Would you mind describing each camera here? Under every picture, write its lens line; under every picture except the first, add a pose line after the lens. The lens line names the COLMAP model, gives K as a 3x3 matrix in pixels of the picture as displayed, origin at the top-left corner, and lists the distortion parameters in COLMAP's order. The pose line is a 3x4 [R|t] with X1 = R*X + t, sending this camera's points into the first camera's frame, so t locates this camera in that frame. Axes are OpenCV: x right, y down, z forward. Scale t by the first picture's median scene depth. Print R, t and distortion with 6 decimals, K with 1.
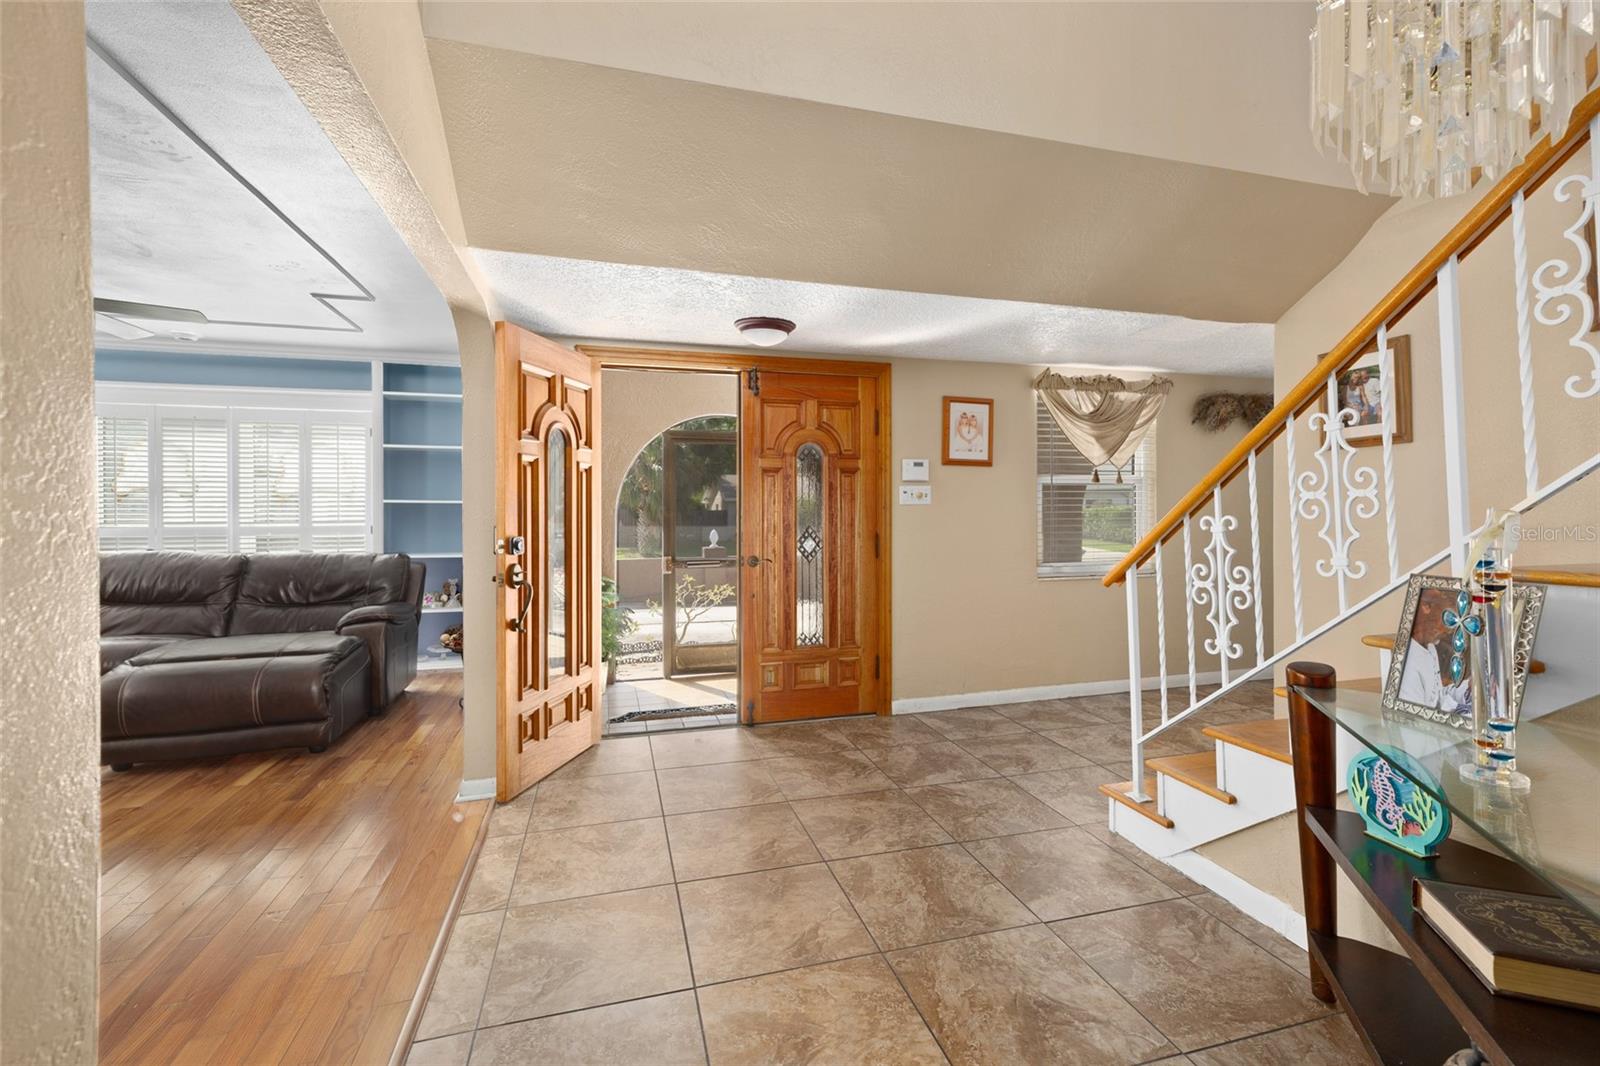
lens RADIAL K [[691.6, 0, 793.2], [0, 691.6, 508.1], [0, 0, 1]] dist [0.002598, 0.000504]
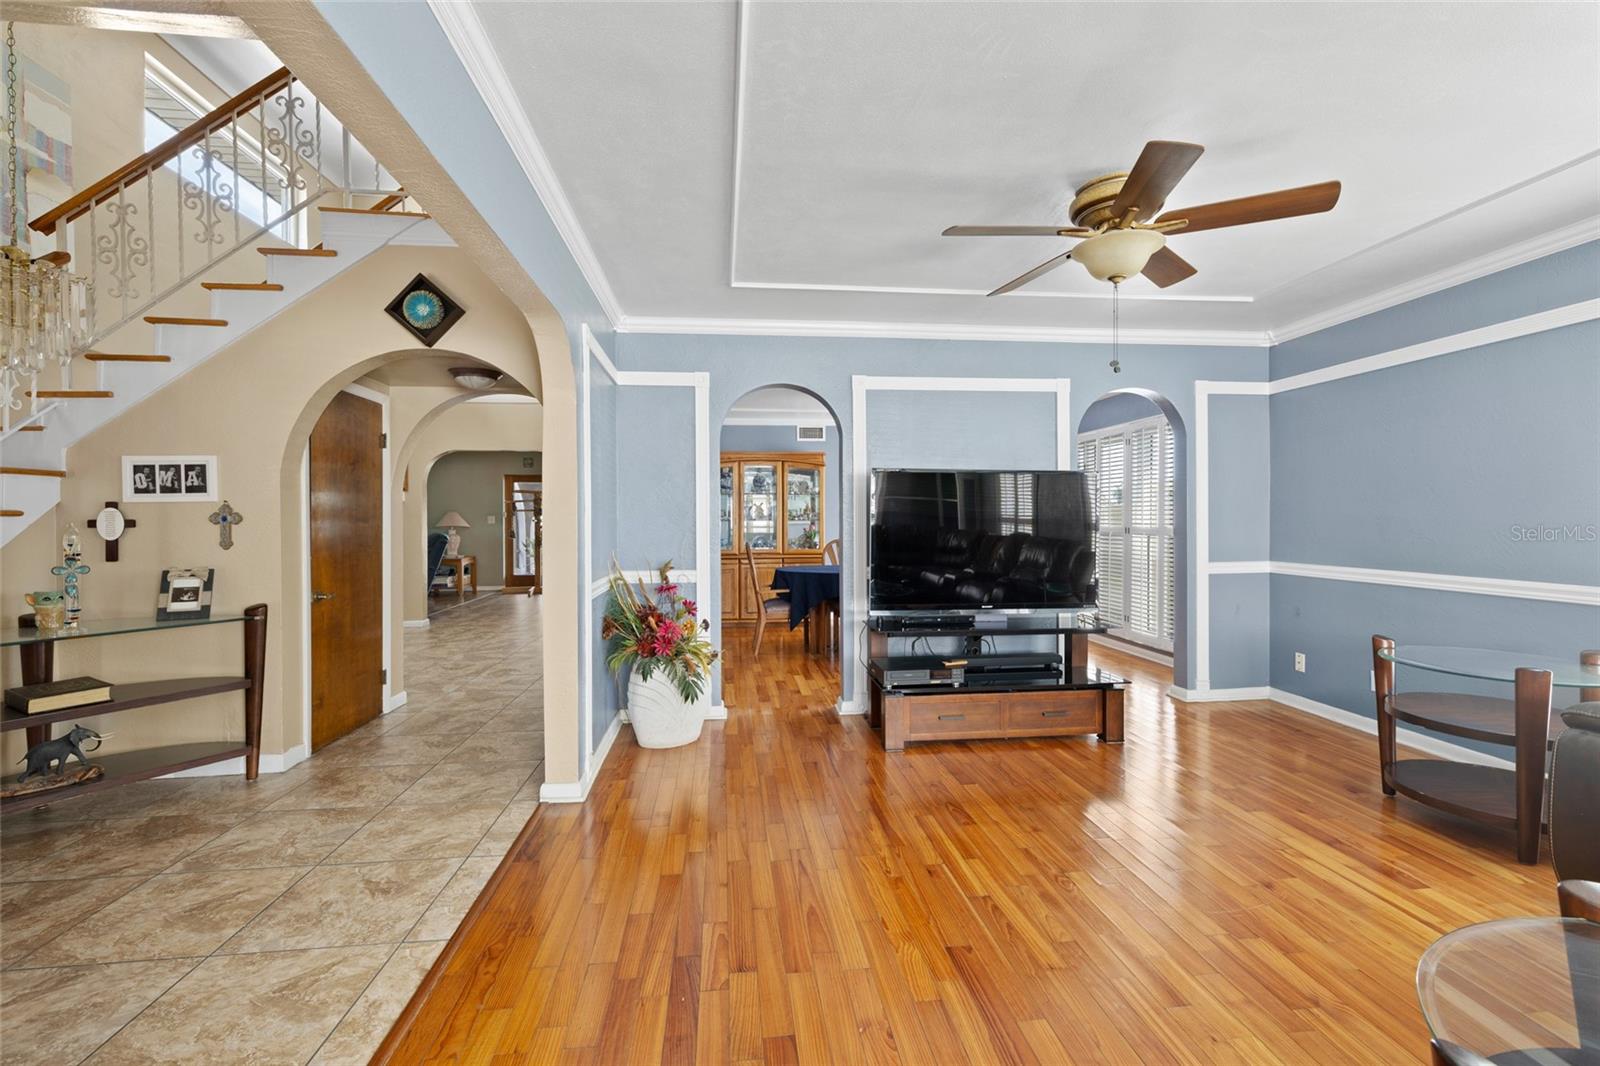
lens RADIAL K [[691.6, 0, 796.0], [0, 691.6, 525.9], [0, 0, 1]] dist [0.002598, 0.000504]
pose [[-0.985453, 0.008983, 0.169712, -0.536126], [0.009429, 0.999954, 0.001821, 0.007775], [-0.169688, 0.003394, -0.985492, 0.824107]]
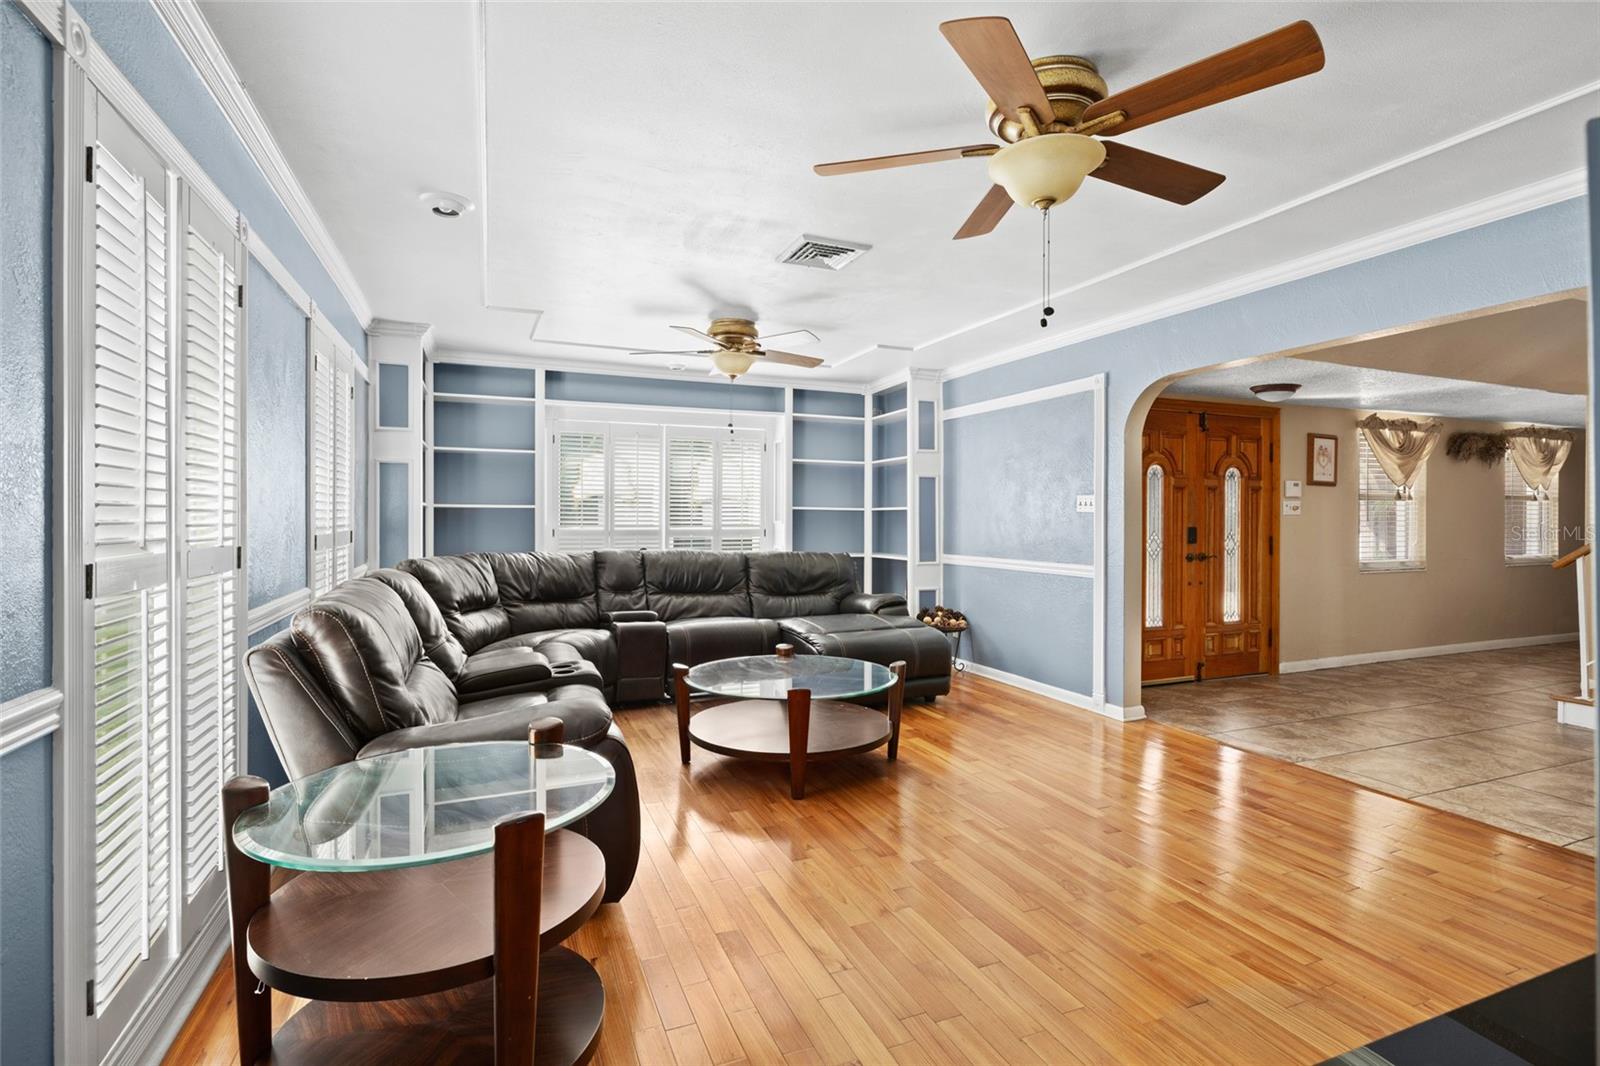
lens RADIAL K [[754.3, 0, 799.3], [0, 754.3, 519.5], [0, 0, 1]] dist [0.000574, 0.001072]
pose [[0.993196, 0.007137, 0.116234, -0.938162], [-0.007599, 0.999965, 0.003530, 0.005605], [-0.116205, -0.004390, 0.993216, -0.325414]]
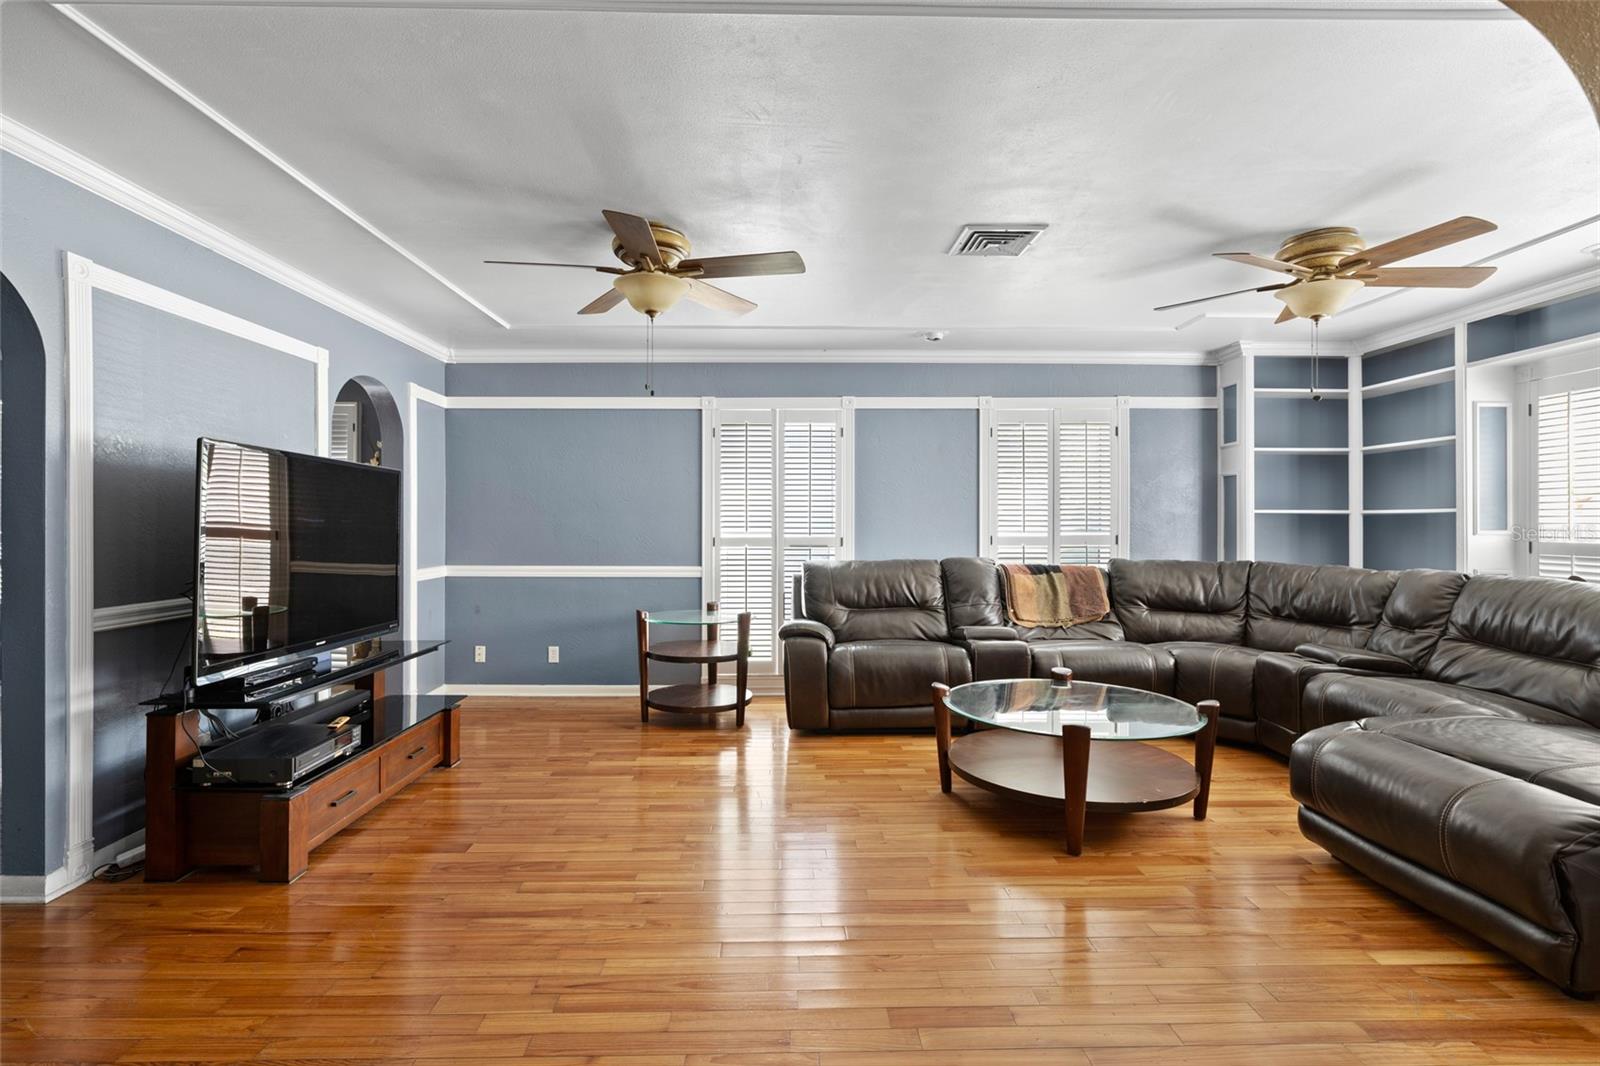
lens RADIAL K [[754.3, 0, 799.3], [0, 754.3, 524.0], [0, 0, 1]] dist [0.000574, 0.001072]
pose [[-0.249613, 0.003413, -0.968340, -0.008877], [0.004960, 0.999985, 0.002246, 0.003428], [0.968333, -0.004243, -0.249626, 0.500010]]
